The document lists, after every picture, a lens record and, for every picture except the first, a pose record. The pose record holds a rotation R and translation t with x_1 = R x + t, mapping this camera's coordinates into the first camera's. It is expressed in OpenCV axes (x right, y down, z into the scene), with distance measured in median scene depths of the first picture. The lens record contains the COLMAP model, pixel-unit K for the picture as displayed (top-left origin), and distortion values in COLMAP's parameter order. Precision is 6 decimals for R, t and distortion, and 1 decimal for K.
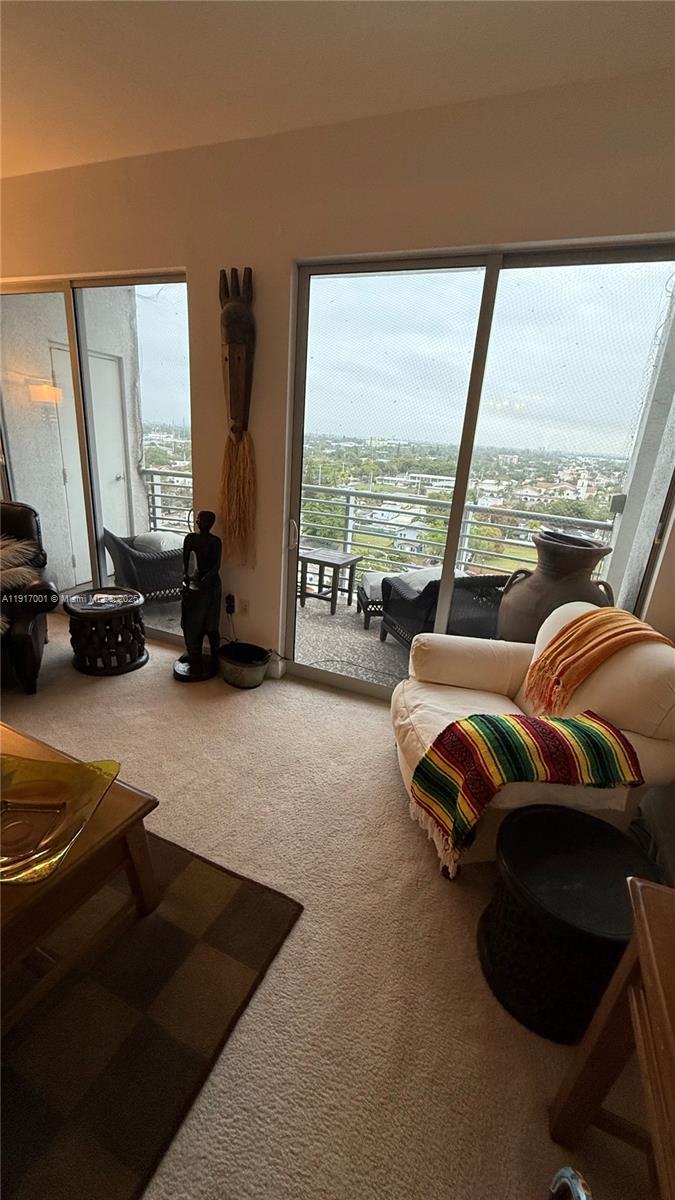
lens RADIAL K [[478.5, 0, 339.3], [0, 478.5, 595.0], [0, 0, 1]] dist [0.000132, -0.000138]
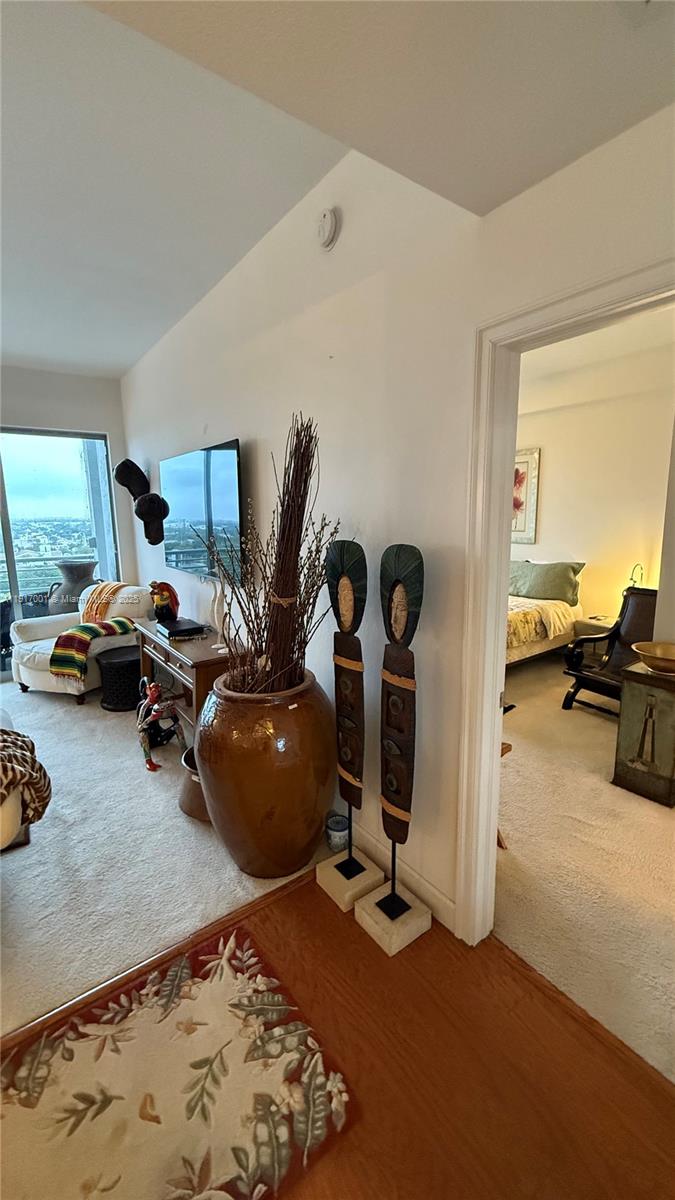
lens RADIAL K [[478.5, 0, 339.3], [0, 478.5, 595.0], [0, 0, 1]] dist [0.000132, -0.000138]
pose [[0.522975, -0.219233, 0.823671, -0.529173], [0.319779, 0.946234, 0.048817, 0.235274], [-0.790088, 0.237863, 0.564963, -0.811692]]
